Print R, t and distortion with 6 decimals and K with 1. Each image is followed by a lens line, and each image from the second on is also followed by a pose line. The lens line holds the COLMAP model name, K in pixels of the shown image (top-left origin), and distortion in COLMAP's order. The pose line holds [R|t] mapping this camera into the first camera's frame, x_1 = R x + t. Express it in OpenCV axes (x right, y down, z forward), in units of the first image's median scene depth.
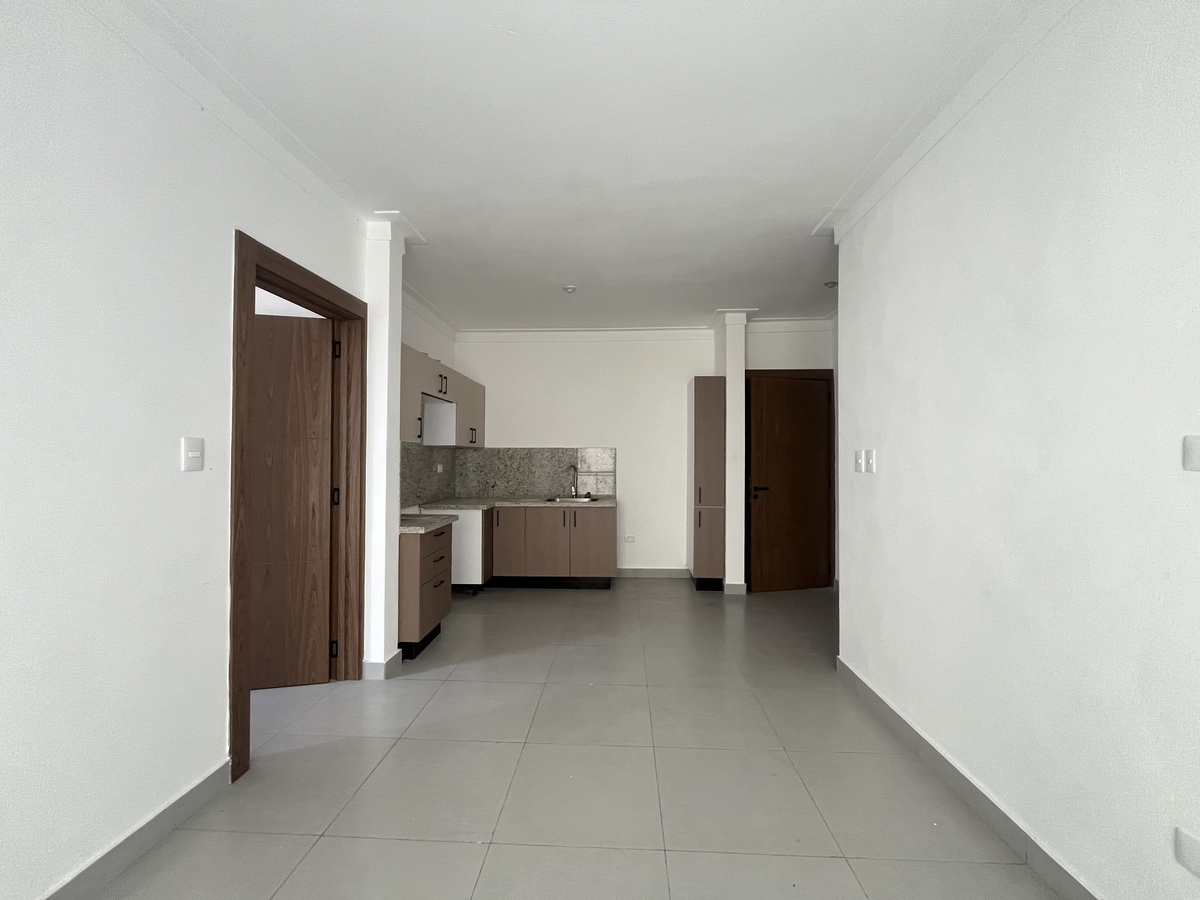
lens RADIAL K [[487.8, 0, 600.7], [0, 487.8, 452.3], [0, 0, 1]] dist [-0.002471, -0.000428]
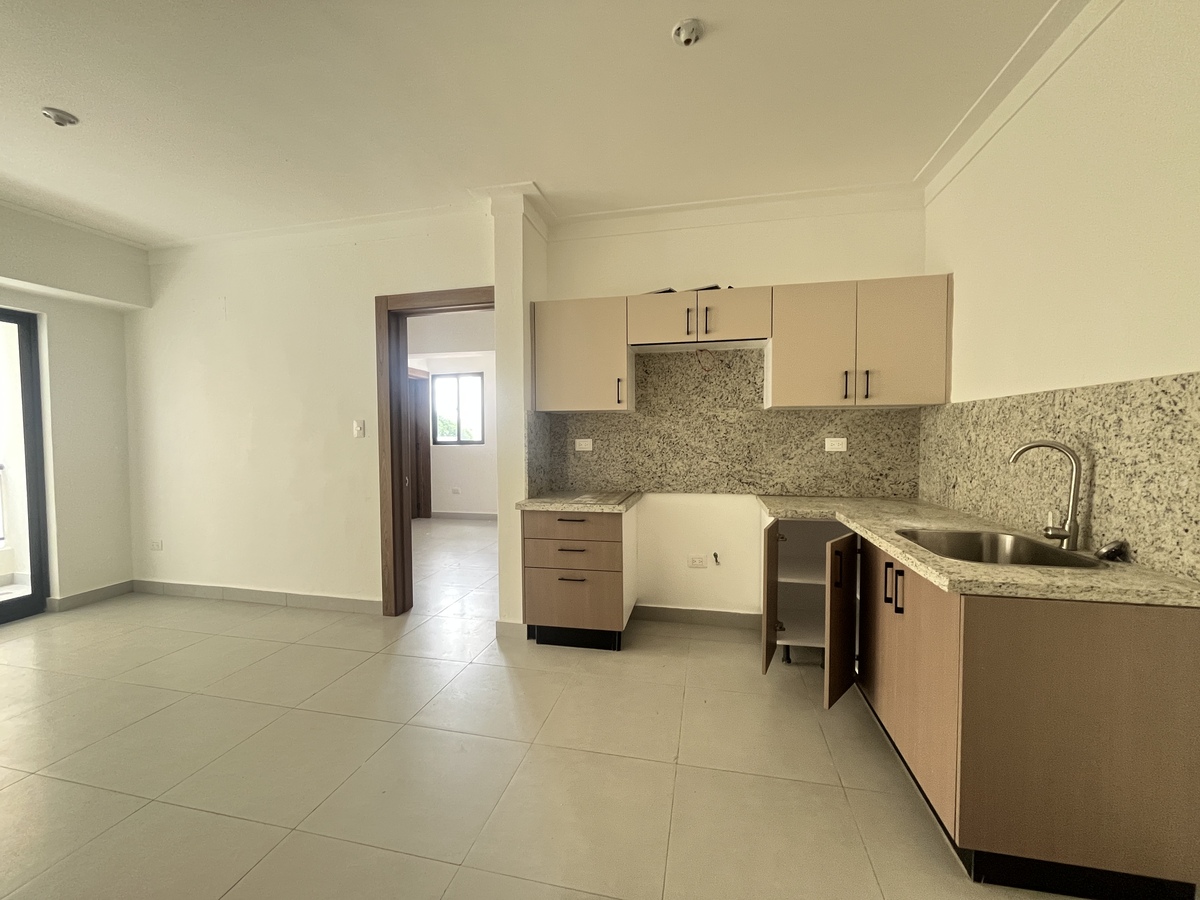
lens RADIAL K [[487.8, 0, 600.7], [0, 487.8, 452.3], [0, 0, 1]] dist [-0.002471, -0.000428]
pose [[-0.177020, 0.031935, -0.983689, 0.337844], [0.015691, 0.999438, 0.029622, 0.021260], [0.984082, -0.010191, -0.177421, 0.859854]]
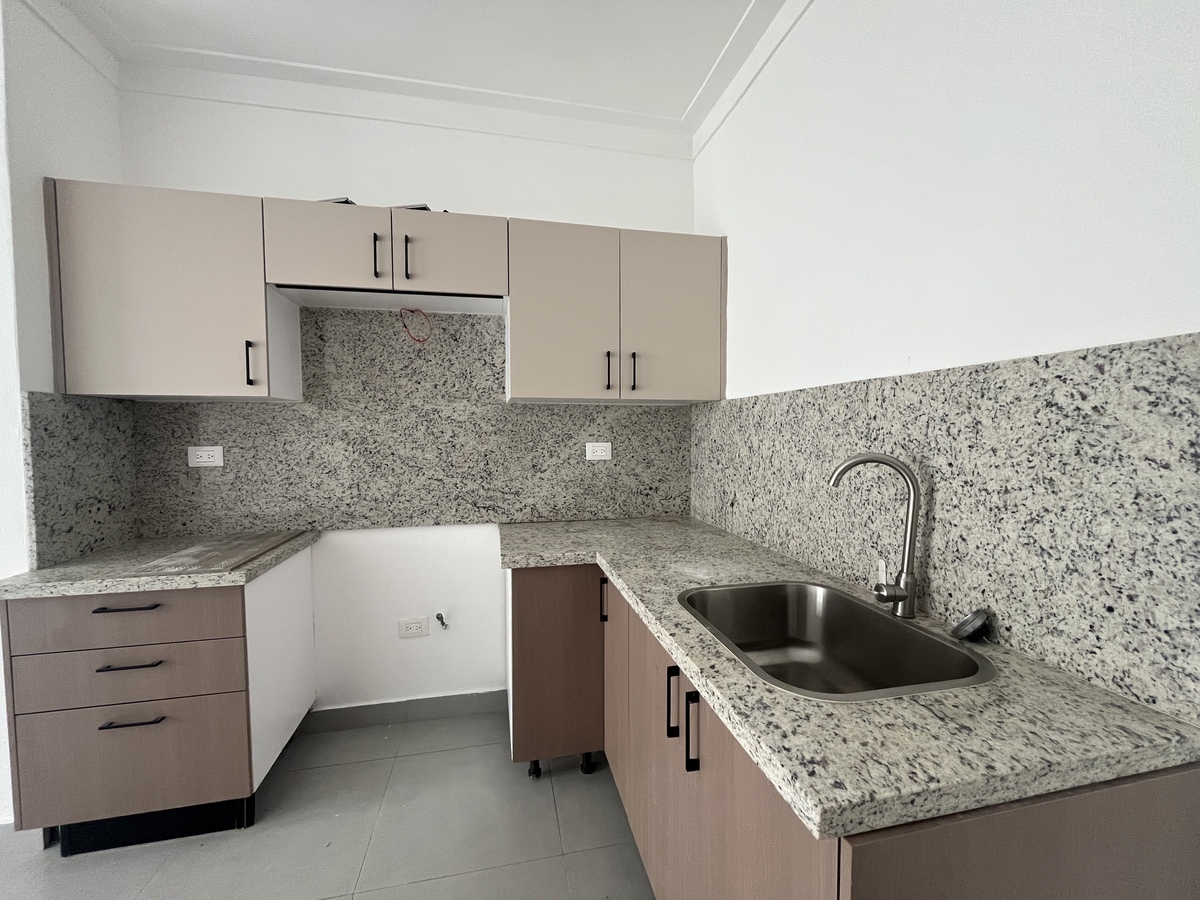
lens RADIAL K [[487.8, 0, 600.7], [0, 487.8, 452.3], [0, 0, 1]] dist [-0.002471, -0.000428]
pose [[0.253237, 0.035025, -0.966770, 0.125550], [0.016130, 0.999053, 0.040420, 0.016362], [0.967270, -0.025830, 0.252432, 0.929048]]
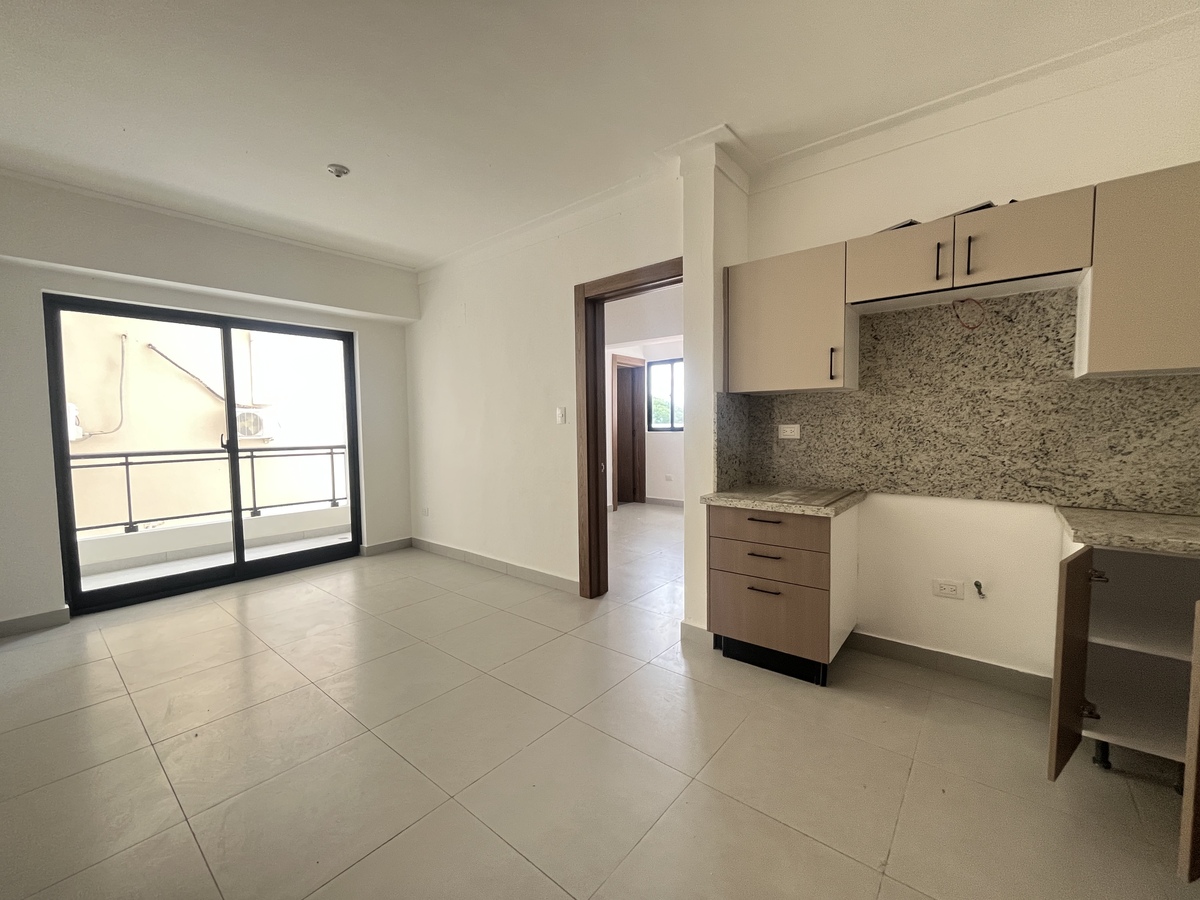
lens RADIAL K [[487.8, 0, 600.7], [0, 487.8, 452.3], [0, 0, 1]] dist [-0.002471, -0.000428]
pose [[-0.599082, 0.049425, -0.799160, 0.258943], [0.018074, 0.998673, 0.048216, 0.023610], [0.800483, 0.014441, -0.599181, 0.882751]]
